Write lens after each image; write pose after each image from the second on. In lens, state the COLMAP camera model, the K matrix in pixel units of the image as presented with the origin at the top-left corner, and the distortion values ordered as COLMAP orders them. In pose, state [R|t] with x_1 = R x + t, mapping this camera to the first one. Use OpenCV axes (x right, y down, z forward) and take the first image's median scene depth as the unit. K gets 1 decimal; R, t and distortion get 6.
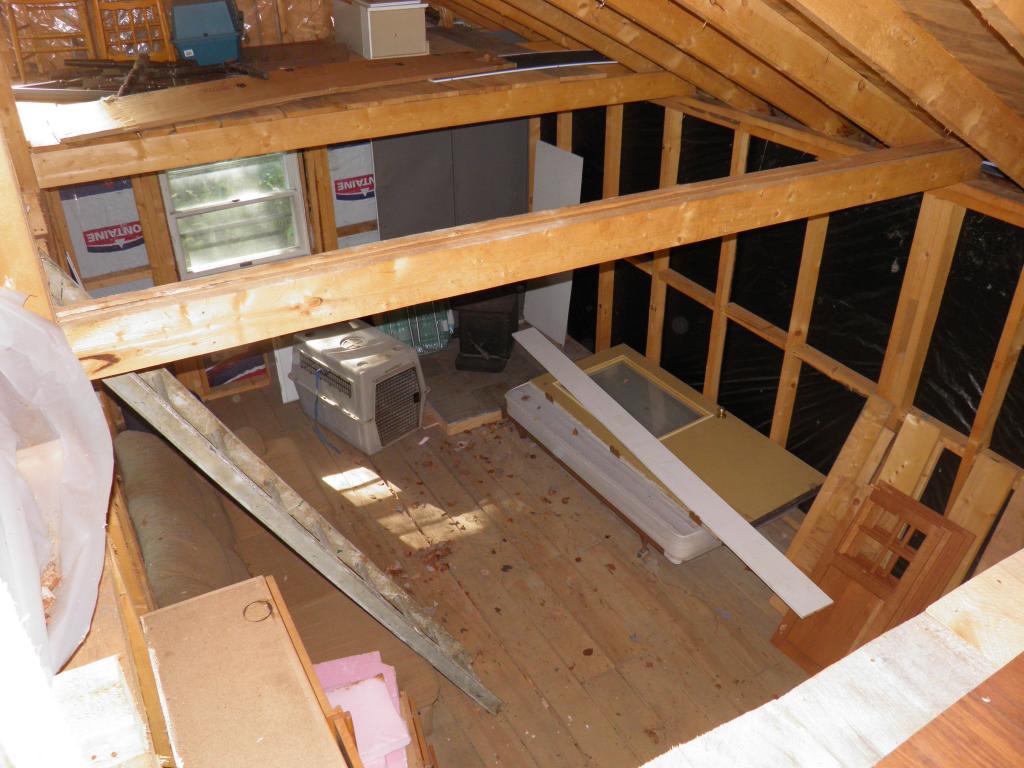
lens RADIAL K [[848.9, 0, 514.6], [0, 848.9, 382.1], [0, 0, 1]] dist [-0.133868, 0.070494]
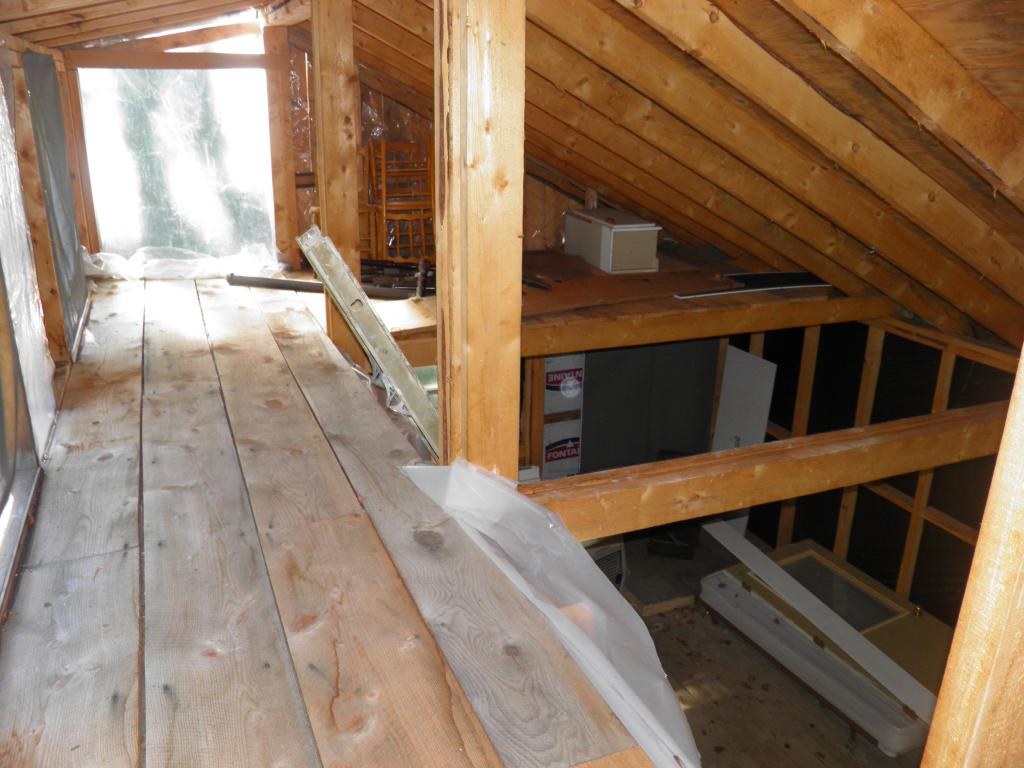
lens RADIAL K [[848.9, 0, 505.4], [0, 848.9, 389.5], [0, 0, 1]] dist [-0.133868, 0.070494]
pose [[0.992652, 0.051579, -0.109458, -0.169973], [-0.072365, 0.978054, -0.195380, 0.002992], [0.096978, 0.201865, 0.974600, -0.099673]]
